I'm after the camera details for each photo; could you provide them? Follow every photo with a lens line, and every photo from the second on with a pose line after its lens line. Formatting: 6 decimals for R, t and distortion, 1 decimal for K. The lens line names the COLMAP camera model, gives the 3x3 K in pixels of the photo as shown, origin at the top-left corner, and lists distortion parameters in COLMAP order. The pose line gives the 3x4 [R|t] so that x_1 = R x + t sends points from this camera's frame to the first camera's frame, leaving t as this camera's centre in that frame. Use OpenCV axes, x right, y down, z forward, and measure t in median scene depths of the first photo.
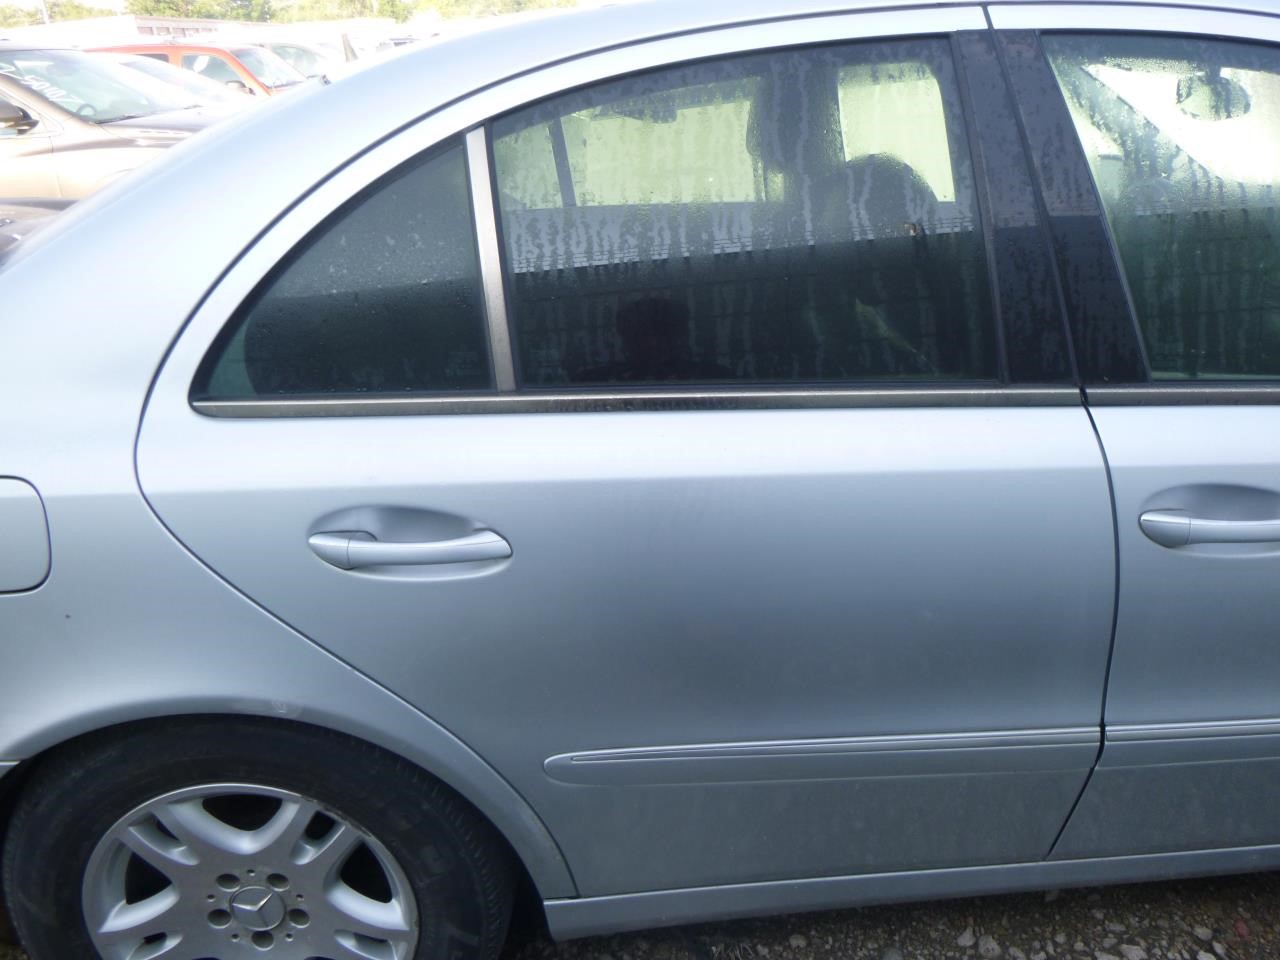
lens RADIAL K [[959.5, 0, 639.8], [0, 959.5, 475.7], [0, 0, 1]] dist [-0.020326, -0.011829]
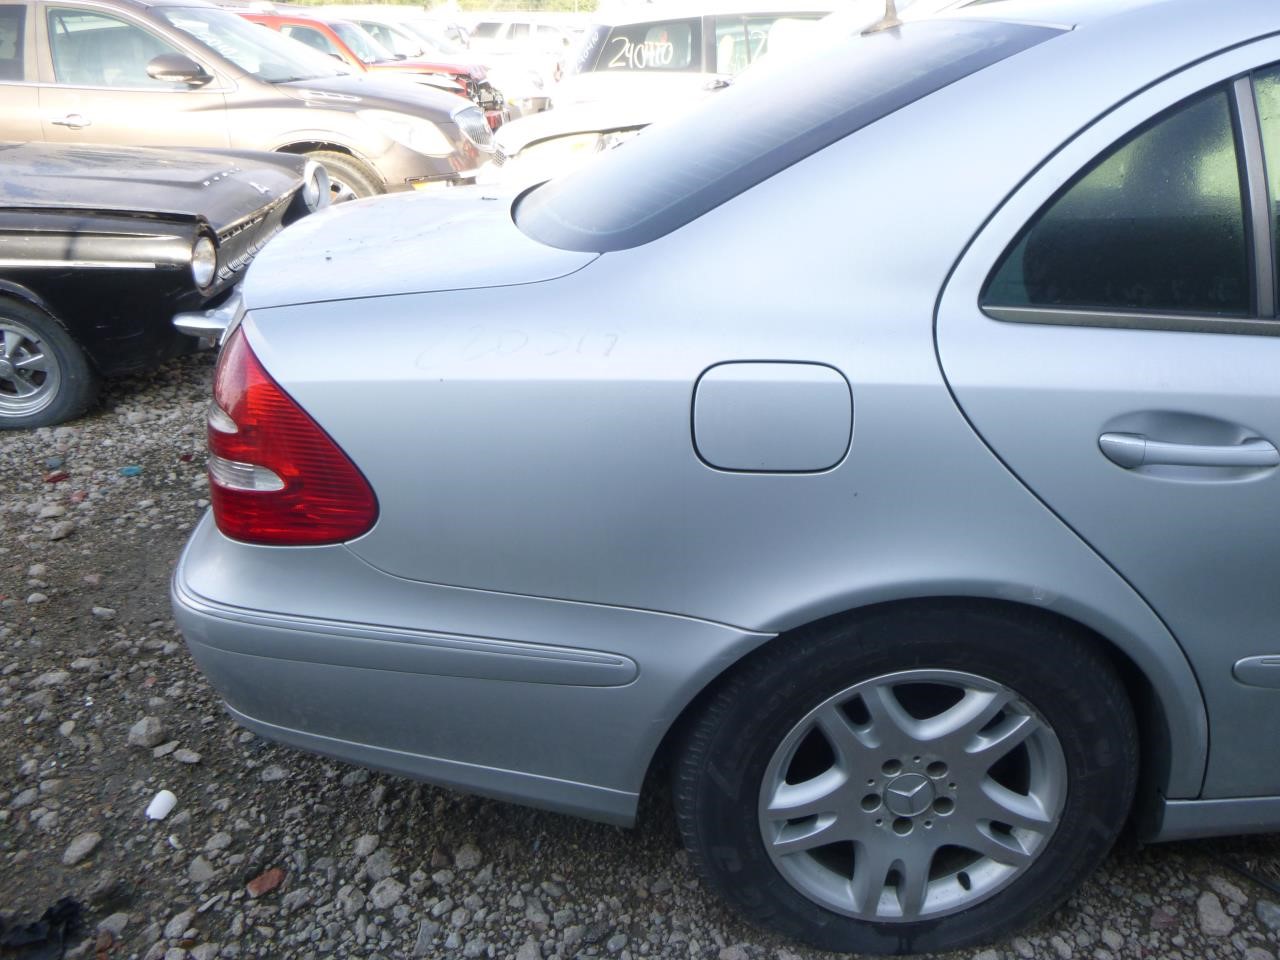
lens RADIAL K [[959.5, 0, 633.0], [0, 959.5, 483.4], [0, 0, 1]] dist [-0.020326, -0.011829]
pose [[0.998190, 0.060129, 0.001044, -0.761092], [-0.060132, 0.998186, 0.003062, 0.127814], [-0.000858, -0.003119, 0.999995, -0.069776]]
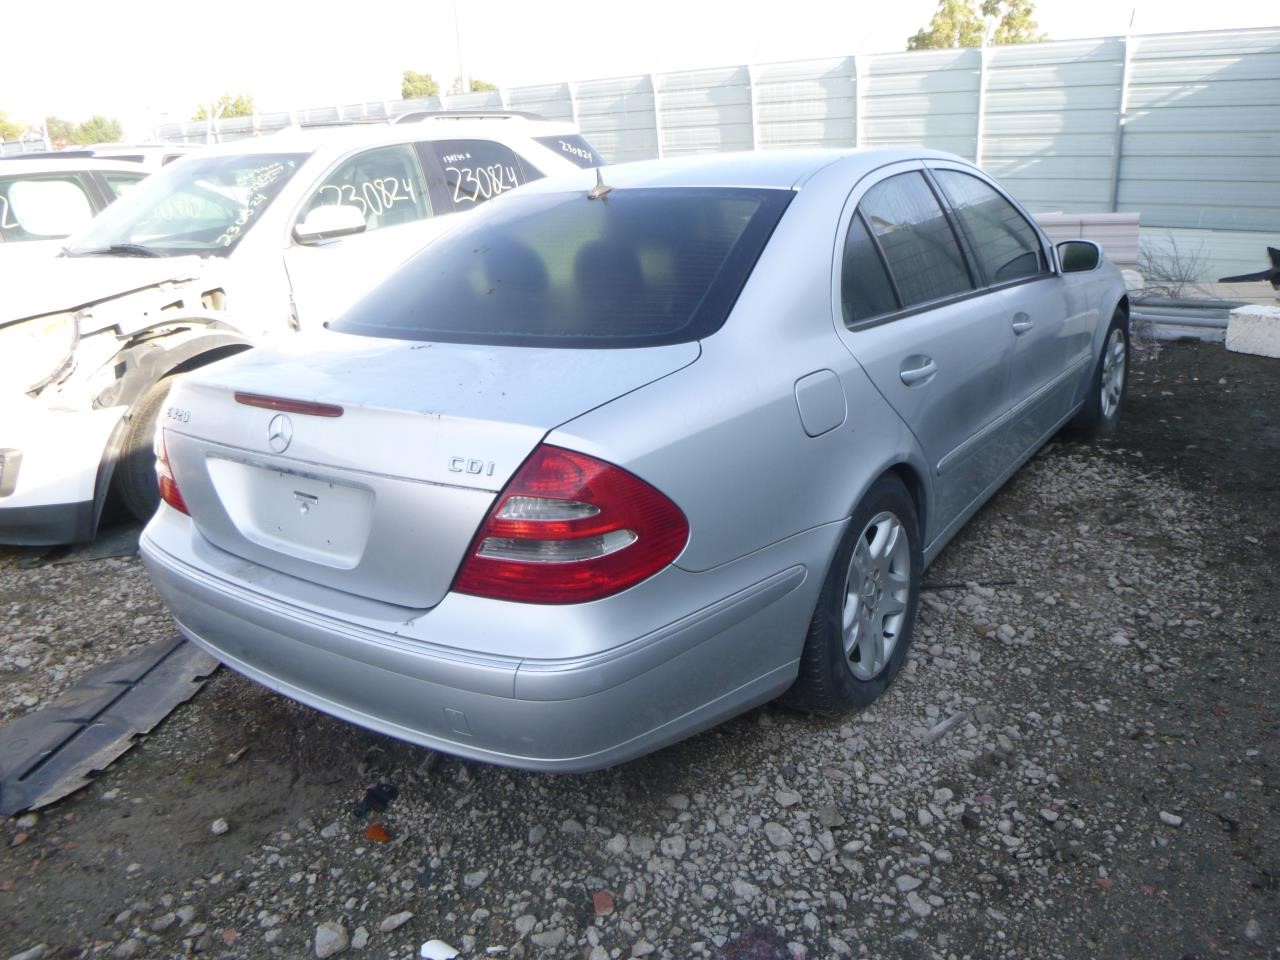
lens RADIAL K [[959.5, 0, 632.1], [0, 959.5, 478.3], [0, 0, 1]] dist [-0.020326, -0.011829]
pose [[0.633962, -0.227130, 0.739260, -2.261647], [0.346070, 0.938170, -0.008534, 0.082111], [-0.691613, 0.261246, 0.673366, -0.036979]]
